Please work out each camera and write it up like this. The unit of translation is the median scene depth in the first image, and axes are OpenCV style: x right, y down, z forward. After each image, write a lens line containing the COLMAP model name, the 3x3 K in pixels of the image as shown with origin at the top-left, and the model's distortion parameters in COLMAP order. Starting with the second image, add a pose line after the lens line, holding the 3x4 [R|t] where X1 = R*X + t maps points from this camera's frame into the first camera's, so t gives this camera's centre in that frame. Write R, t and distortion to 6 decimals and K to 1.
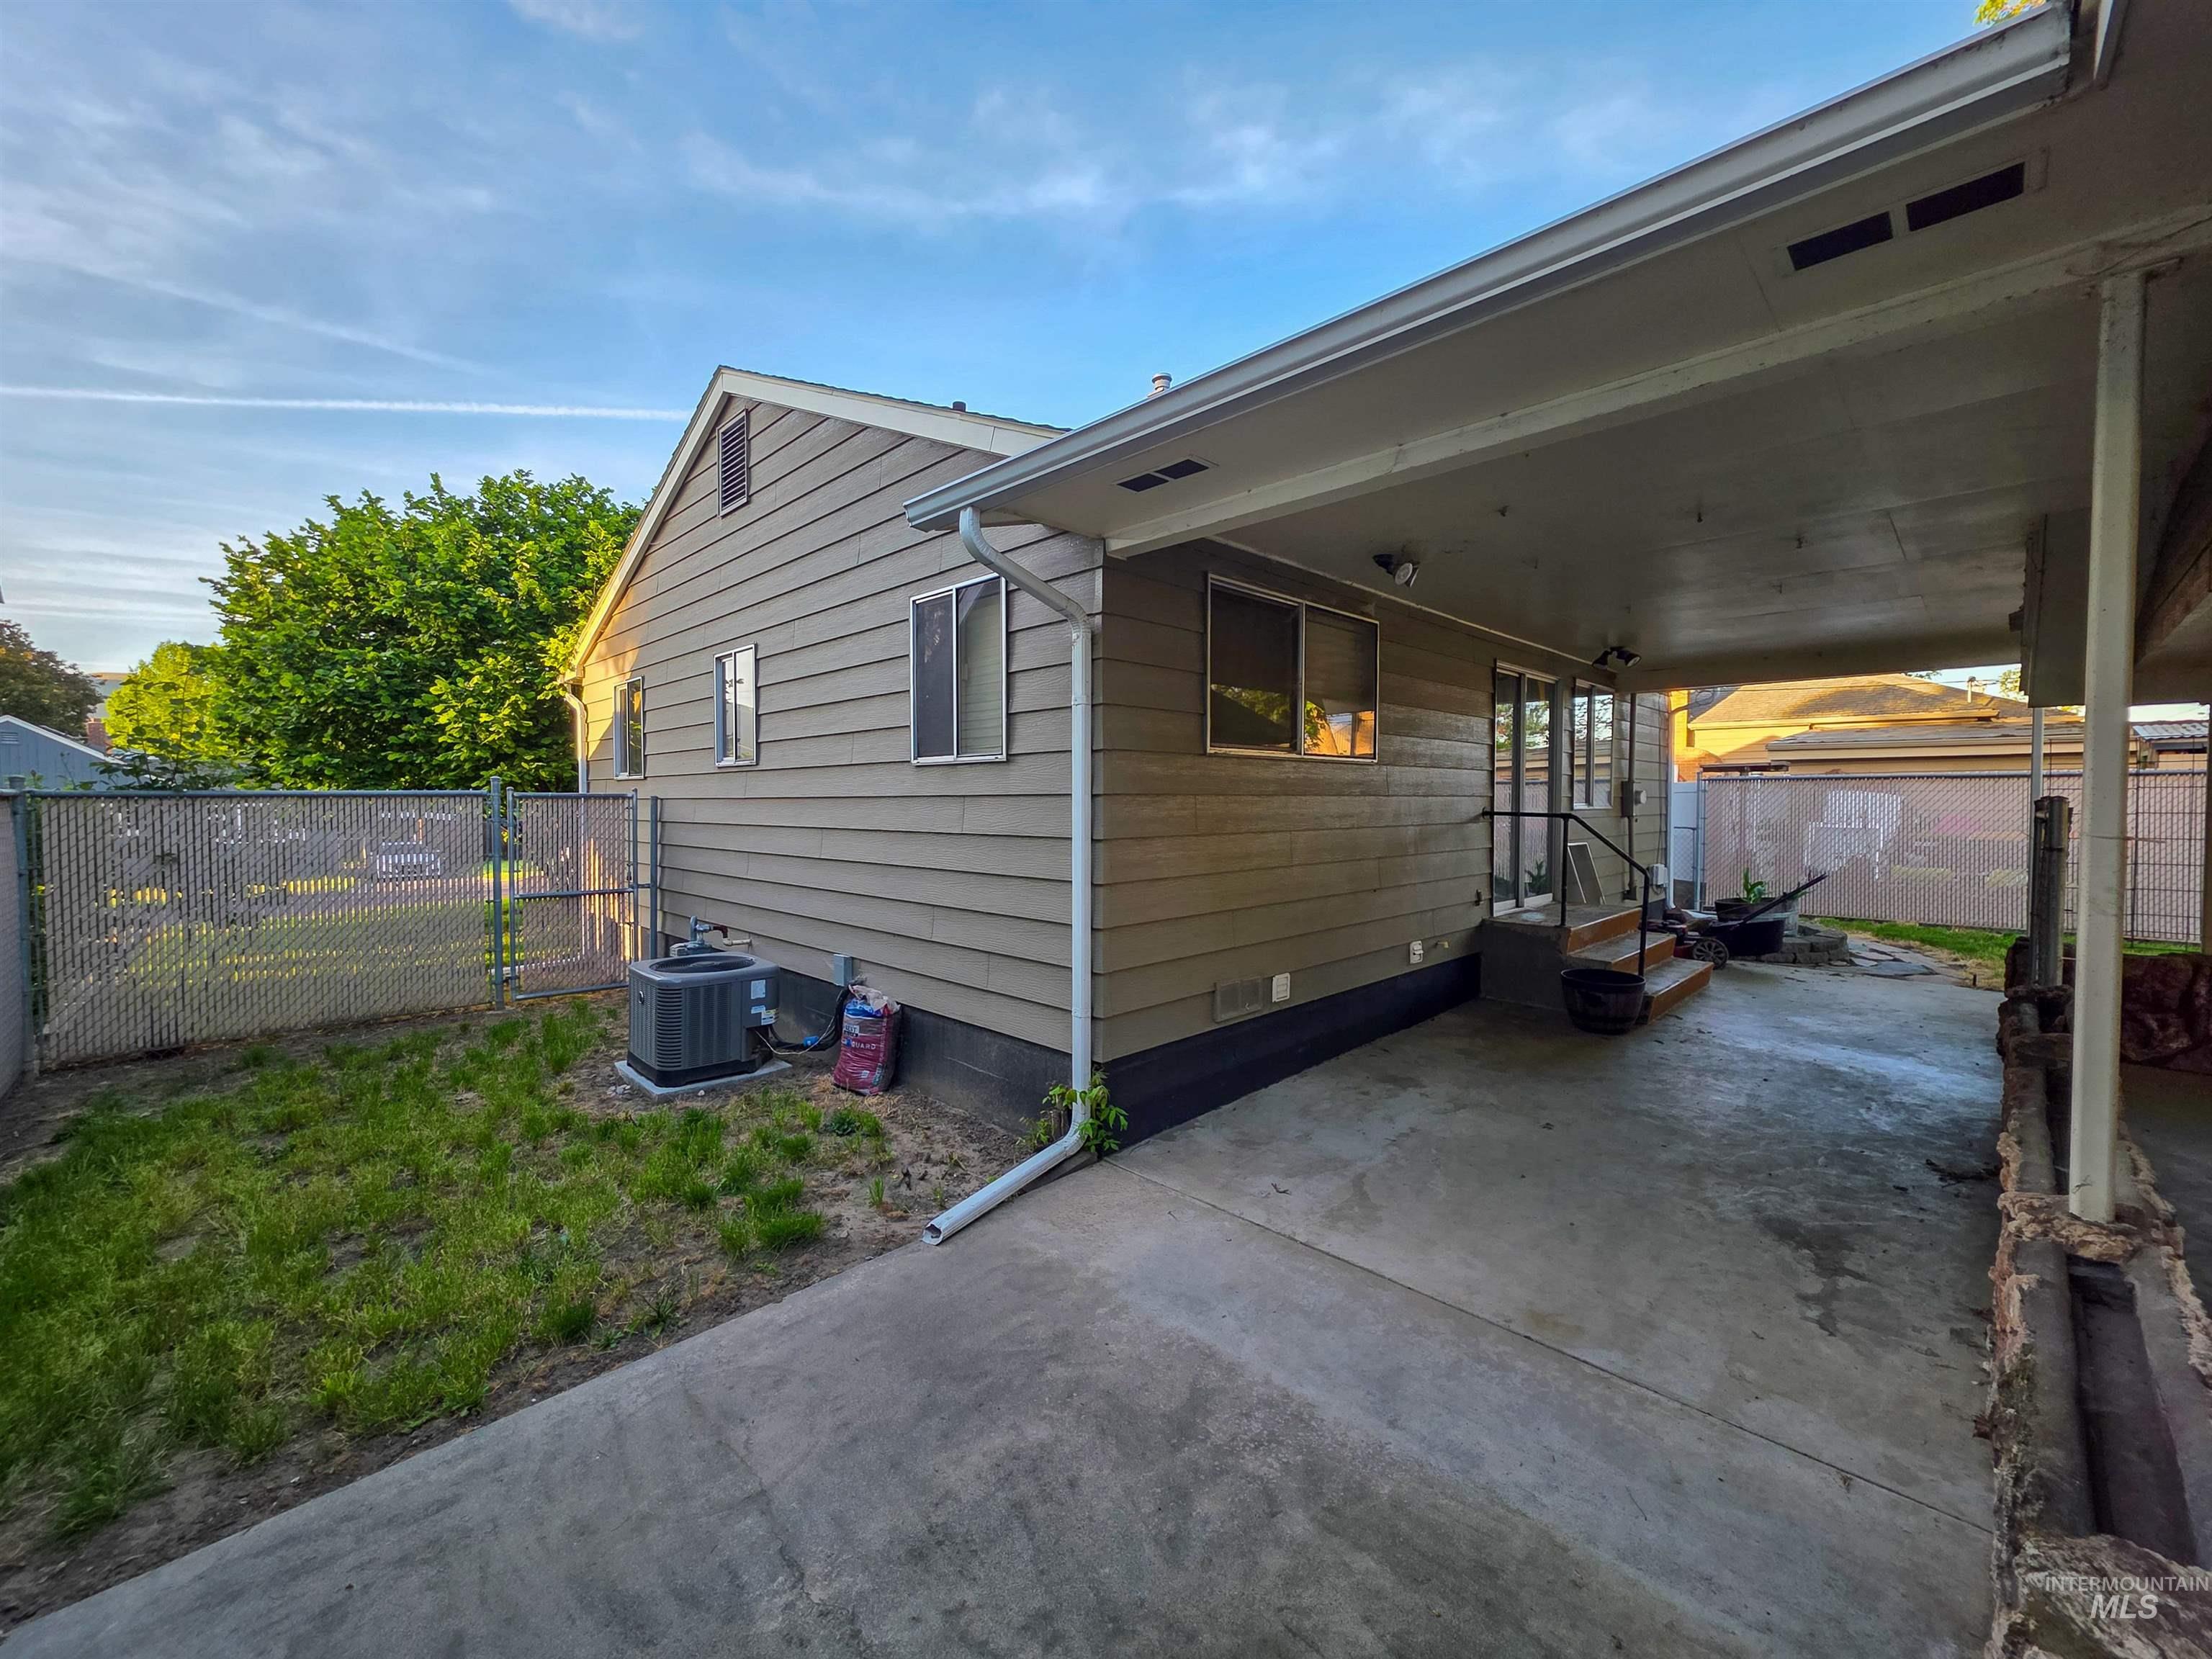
lens RADIAL K [[888.3, 0, 1095.0], [0, 888.3, 832.5], [0, 0, 1]] dist [0.001993, 0.000651]
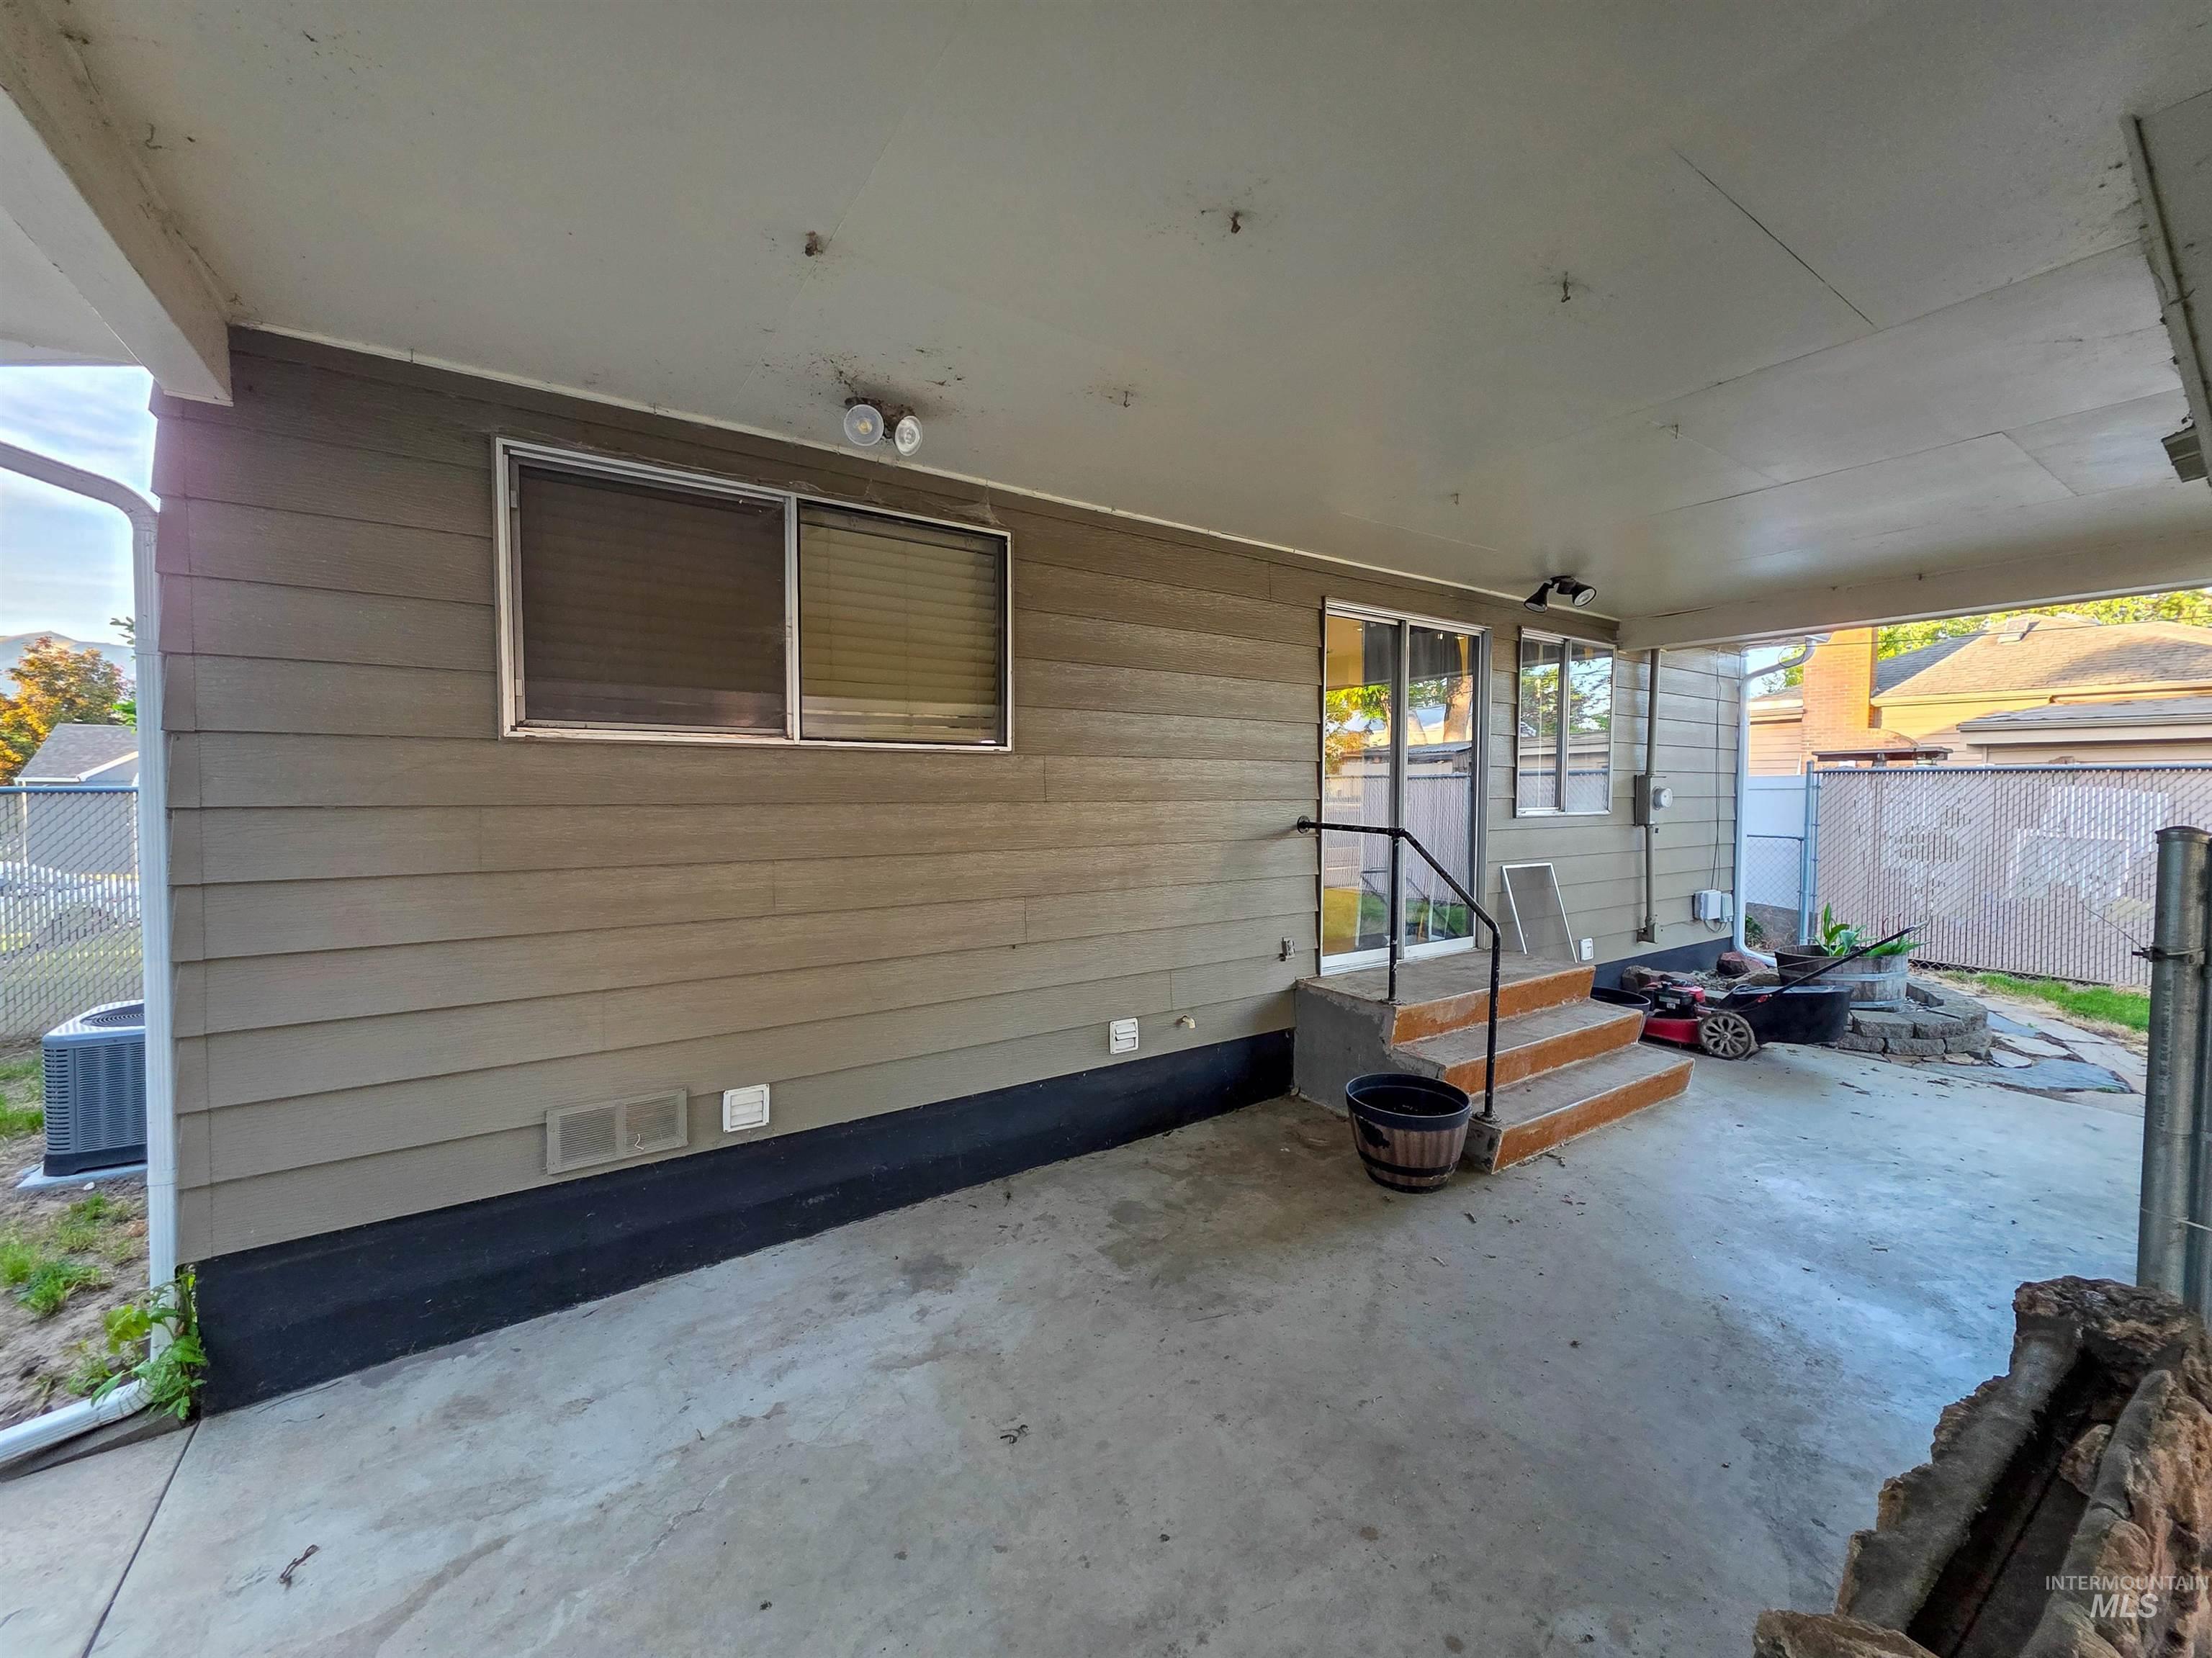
lens RADIAL K [[877.3, 0, 1098.0], [0, 877.3, 828.4], [0, 0, 1]] dist [0.004507, 0.000339]
pose [[0.982554, 0.012132, -0.185581, 0.457457], [-0.010413, 0.999893, 0.010235, -0.026840], [0.185686, -0.008124, 0.982576, 0.348077]]
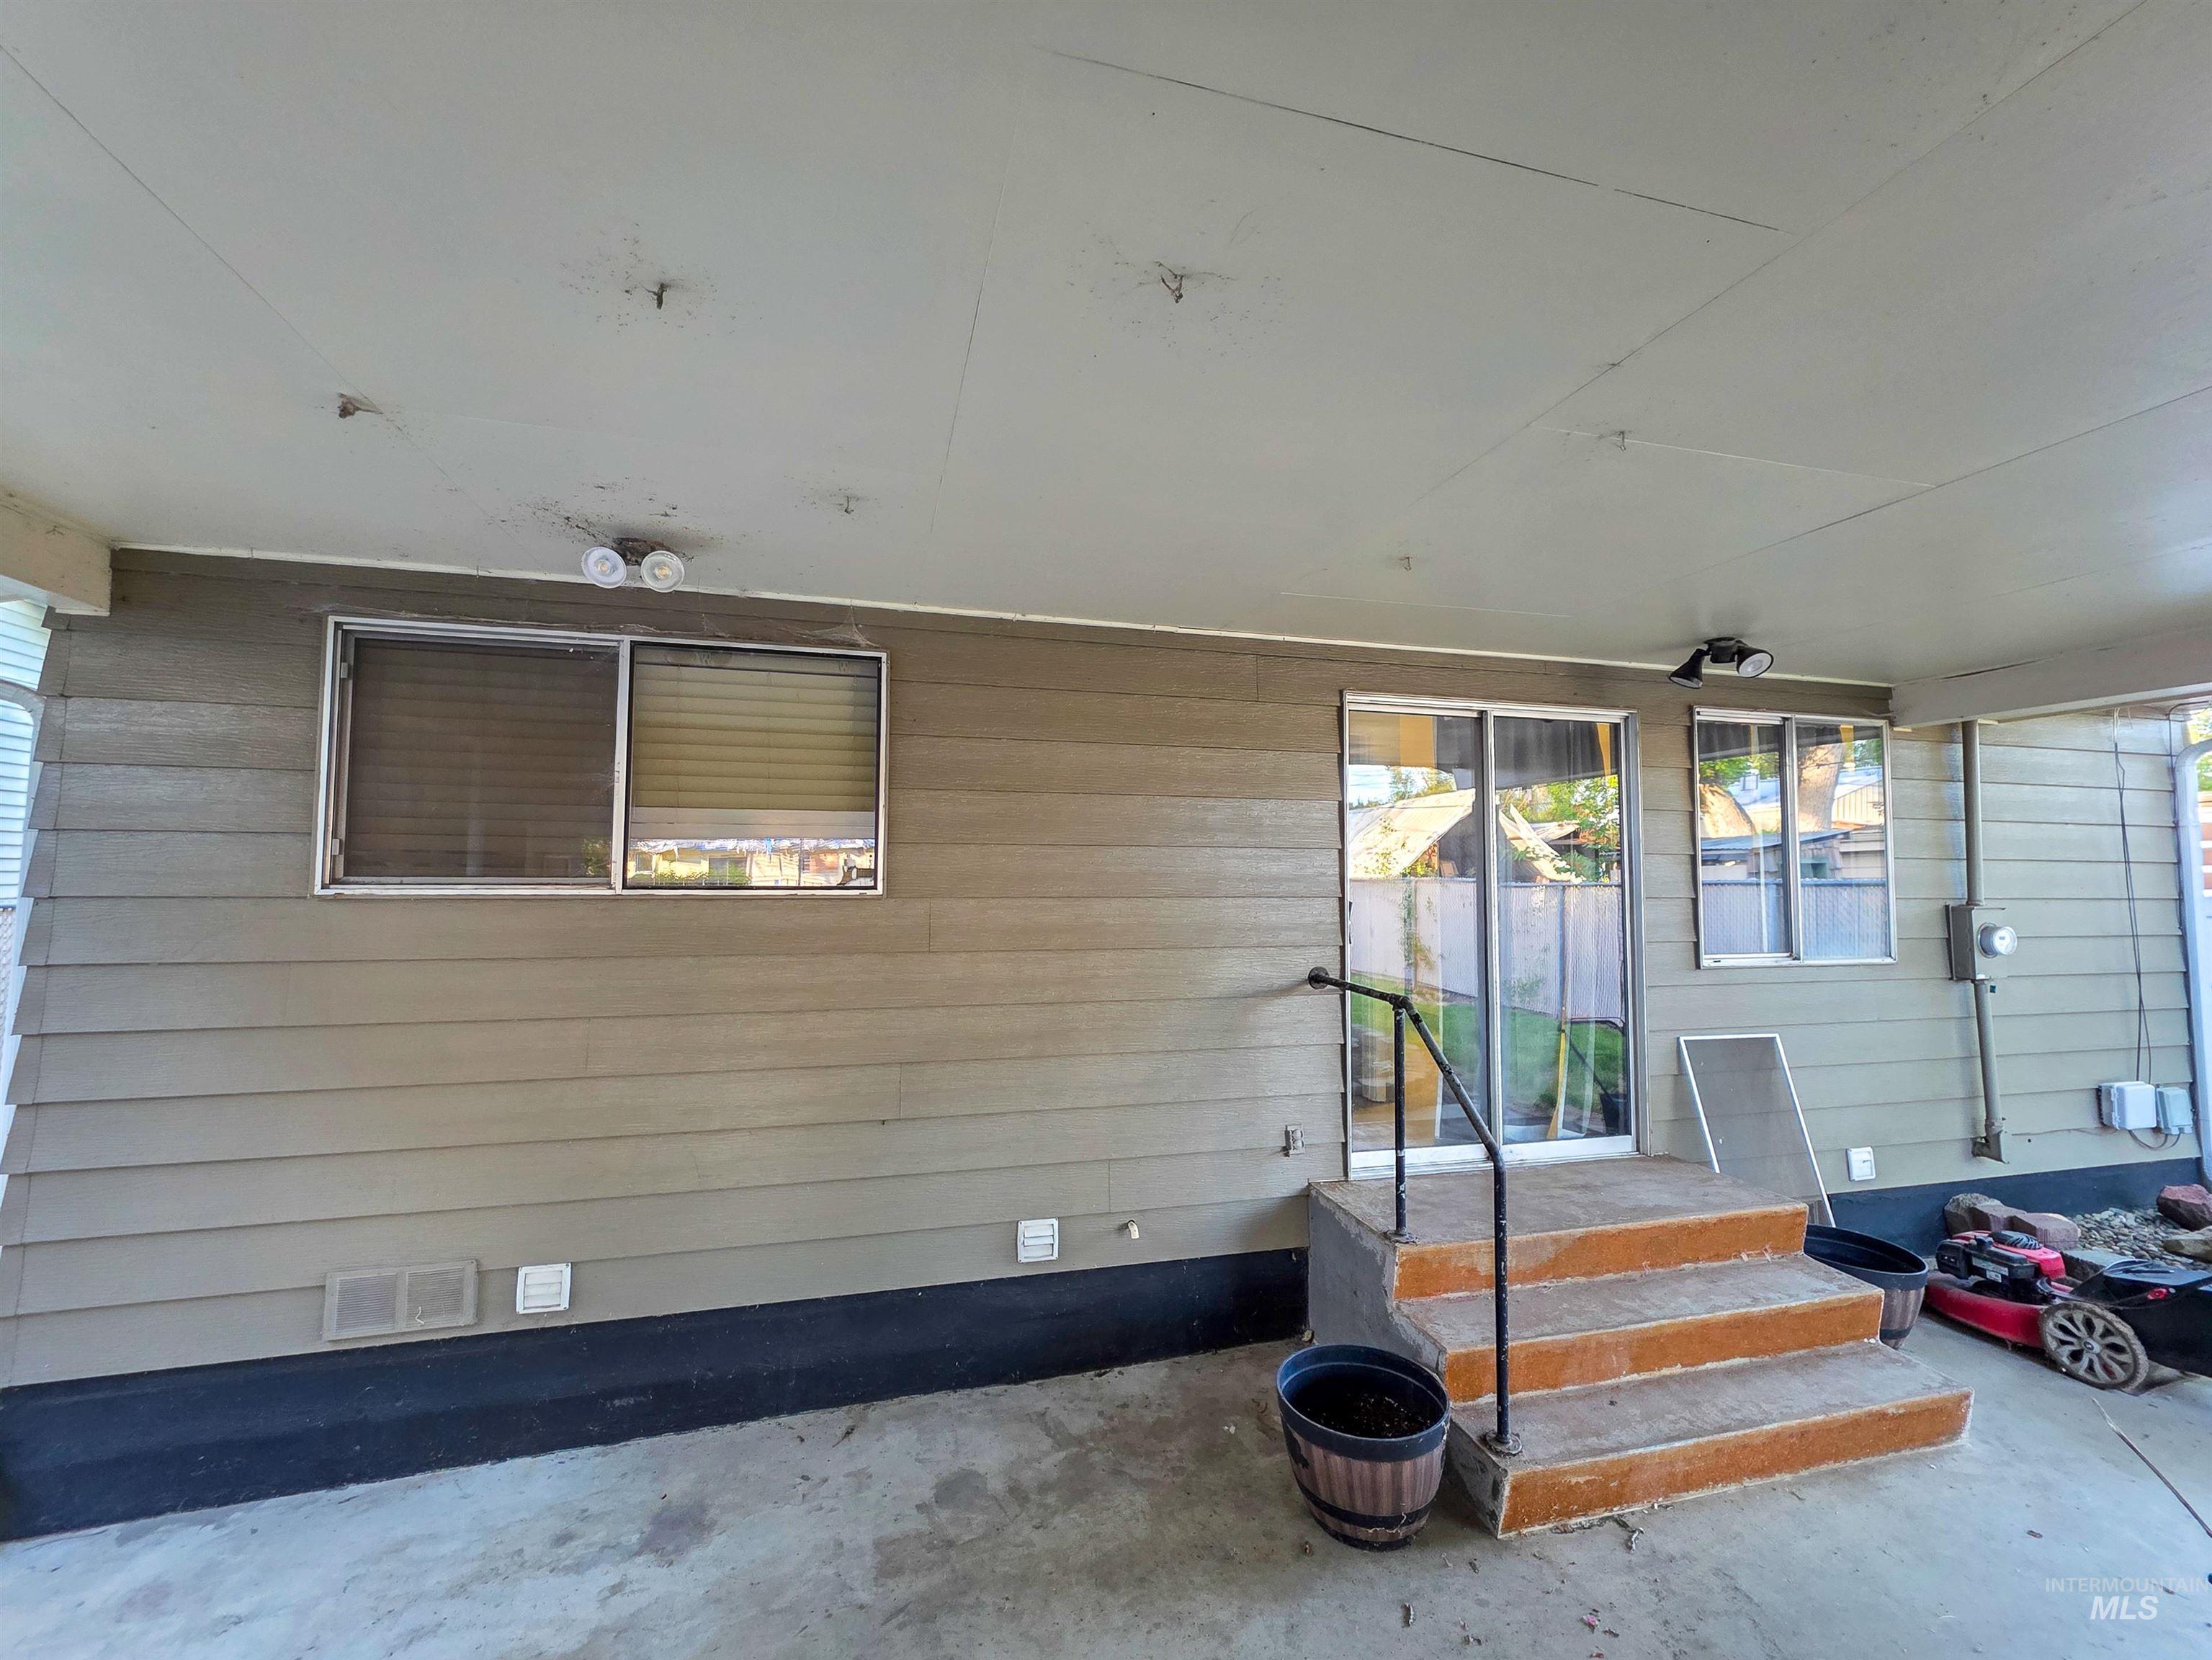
lens RADIAL K [[914.9, 0, 1101.6], [0, 914.9, 831.0], [0, 0, 1]] dist [0.003417, 0.000645]
pose [[0.867759, -0.019049, -0.496621, 0.670563], [-0.025222, 0.996289, -0.082287, -0.068356], [0.496346, 0.083931, 0.864058, 0.510382]]
